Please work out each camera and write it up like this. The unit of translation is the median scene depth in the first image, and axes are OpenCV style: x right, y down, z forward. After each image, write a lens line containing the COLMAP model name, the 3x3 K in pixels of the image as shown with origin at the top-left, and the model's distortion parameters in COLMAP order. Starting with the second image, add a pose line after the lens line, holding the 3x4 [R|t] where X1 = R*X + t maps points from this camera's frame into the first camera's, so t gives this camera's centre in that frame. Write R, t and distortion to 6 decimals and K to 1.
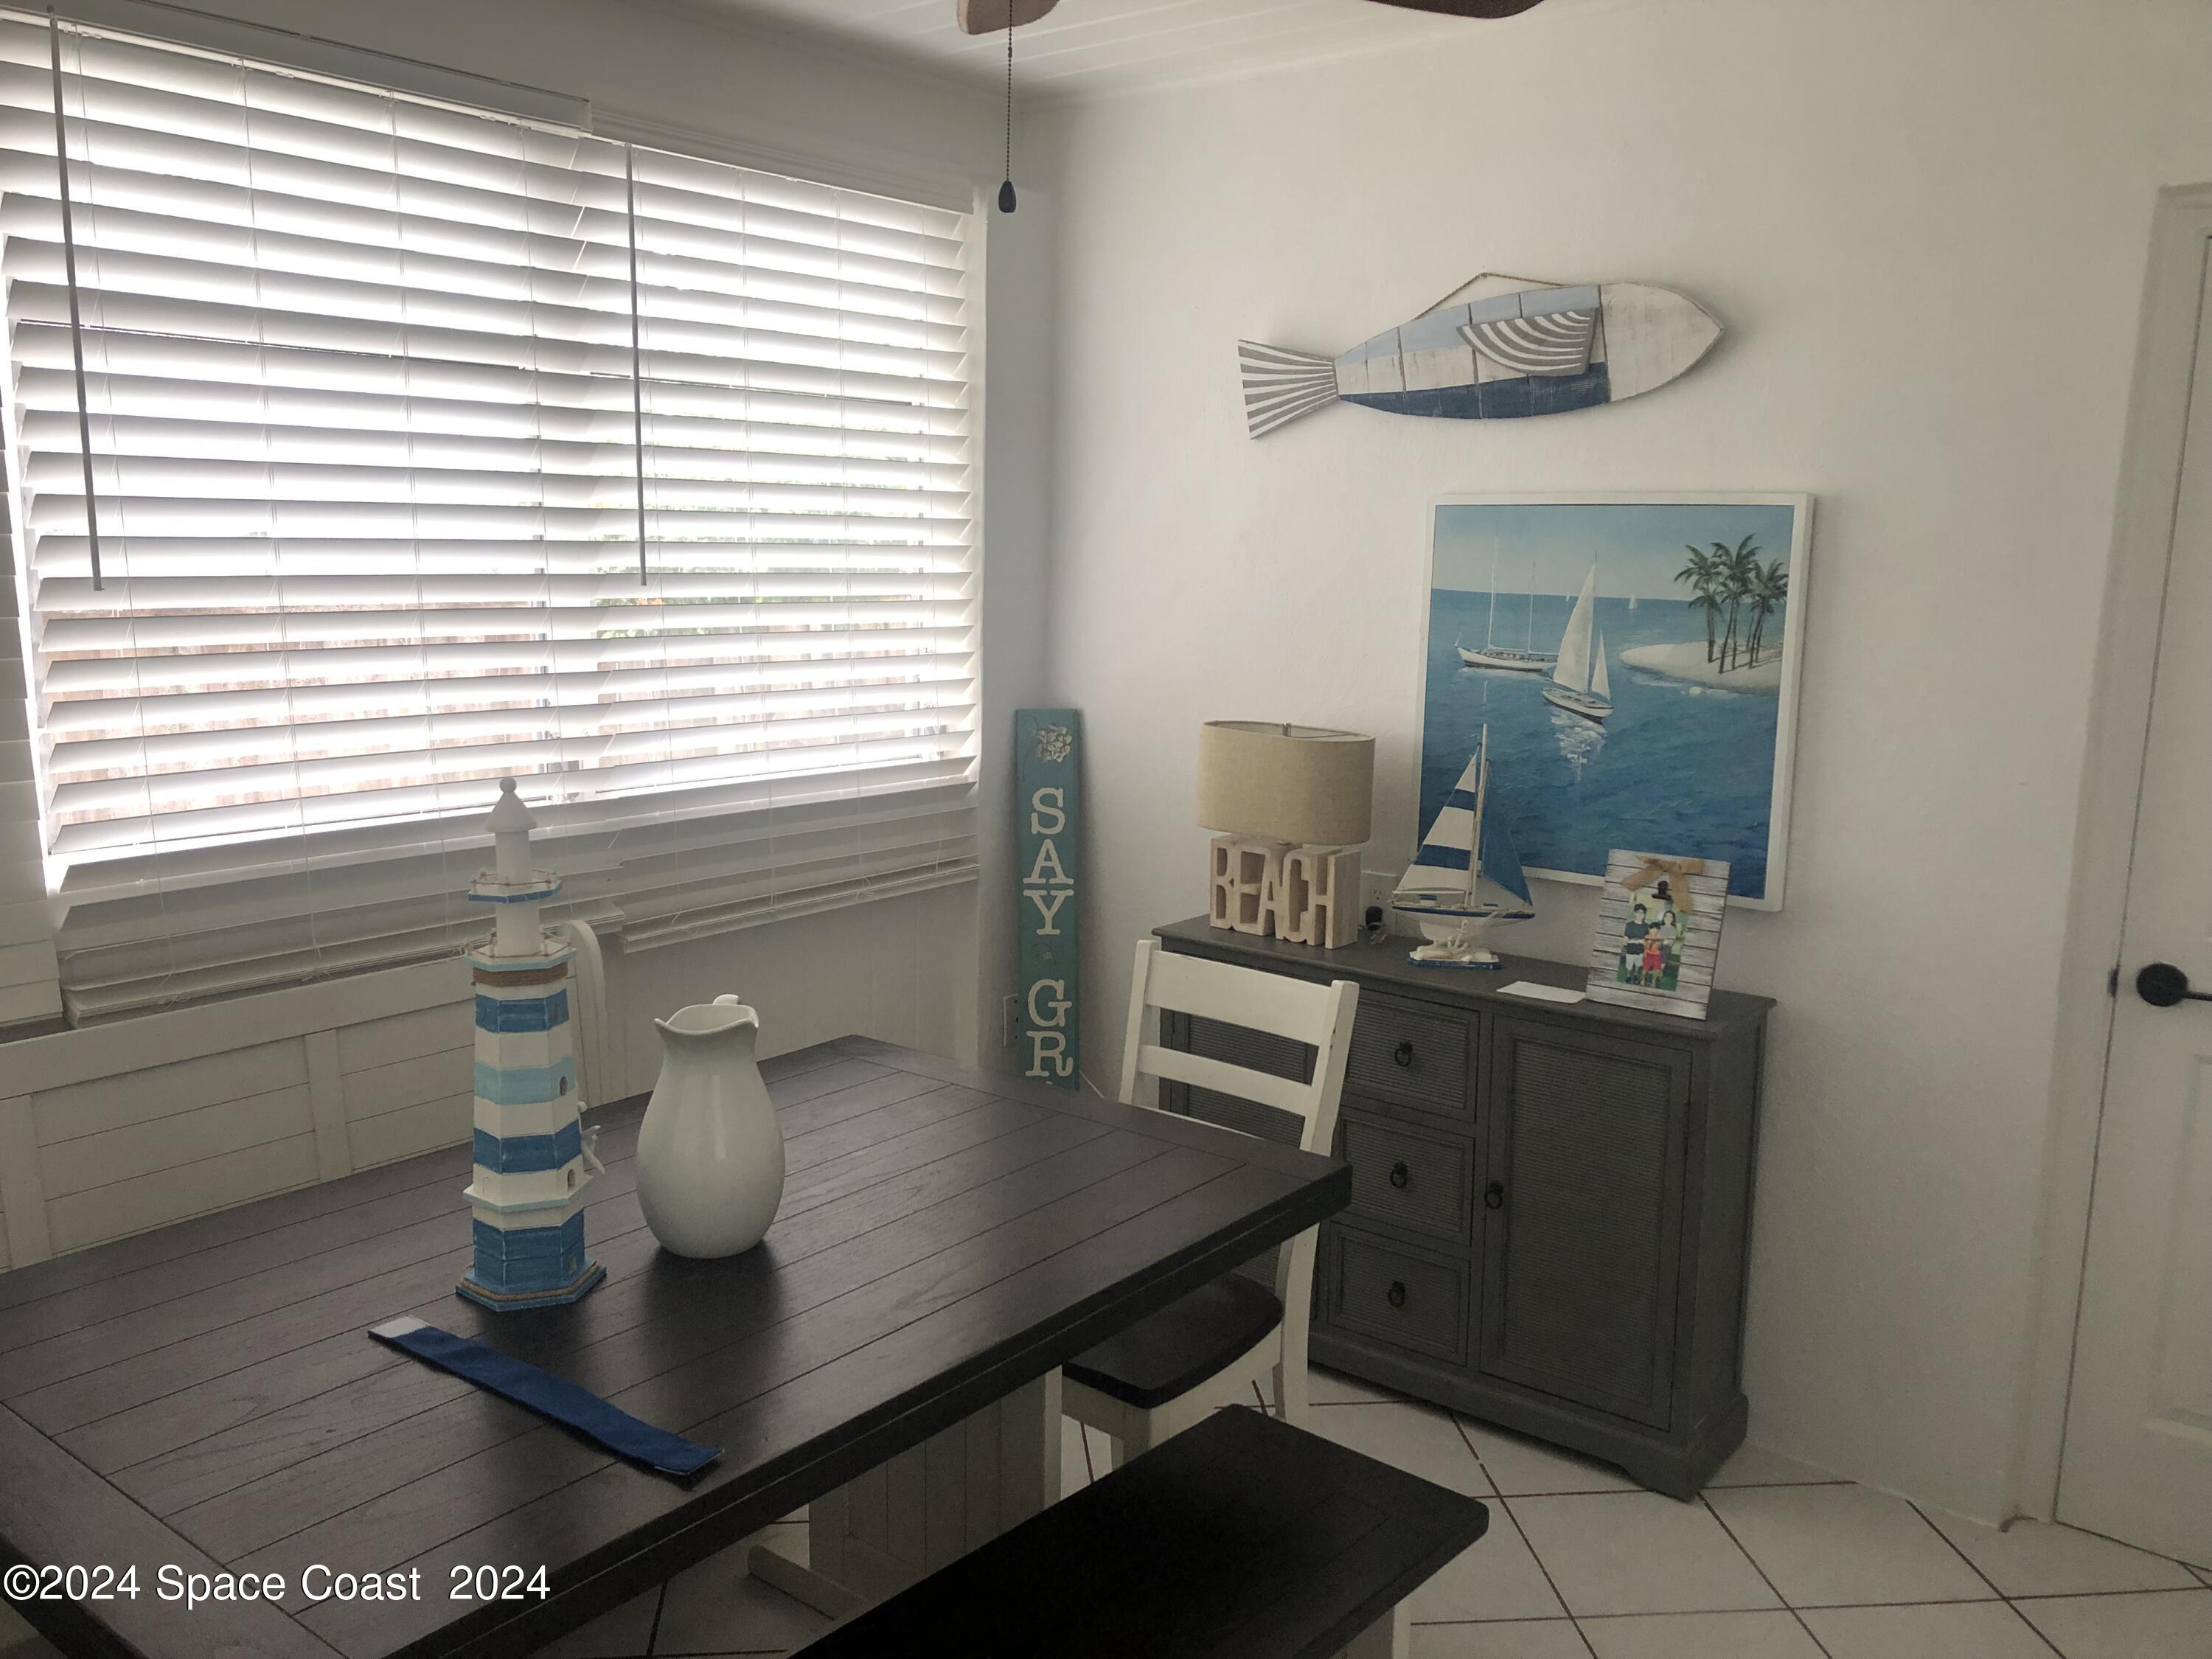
lens RADIAL K [[1823.6, 0, 1108.9], [0, 1823.6, 817.3], [0, 0, 1]] dist [0.082580, -0.095316]
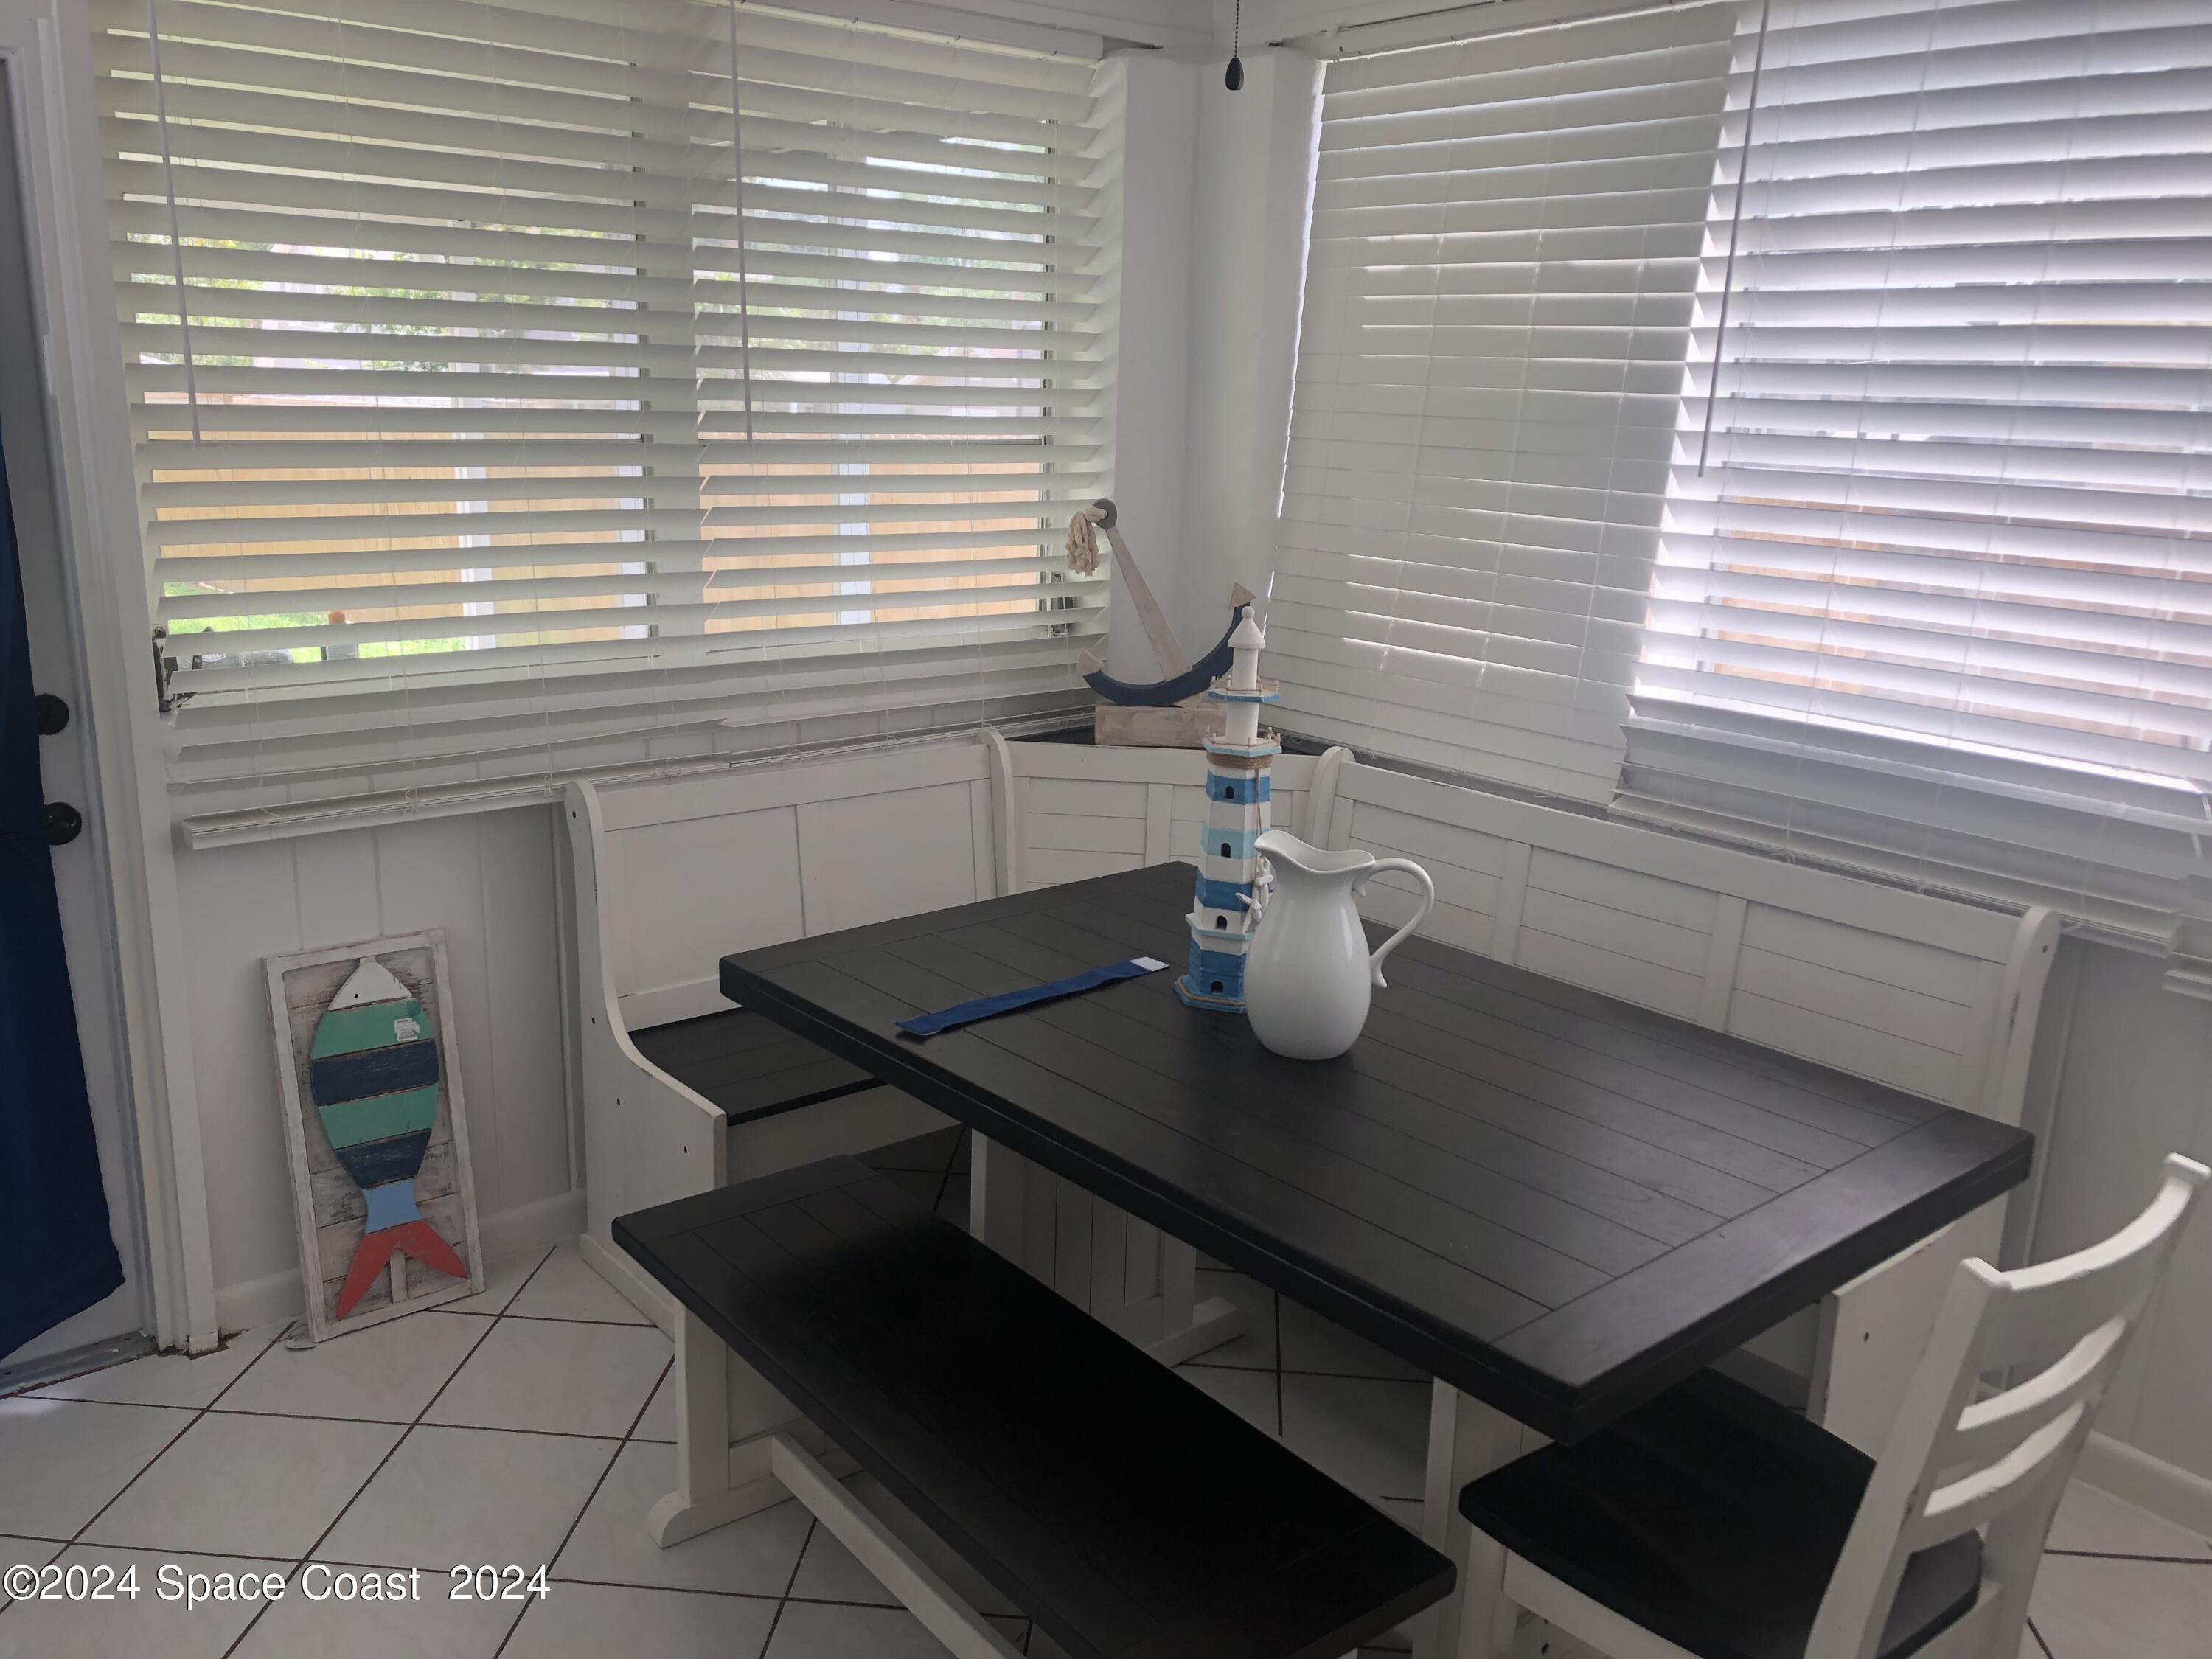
lens RADIAL K [[1823.6, 0, 1108.9], [0, 1823.6, 817.3], [0, 0, 1]] dist [0.082580, -0.095316]
pose [[-0.177408, 0.211926, -0.961048, 0.728470], [-0.193298, 0.950013, 0.245175, -0.133345], [0.964967, 0.229265, -0.127575, 0.833143]]
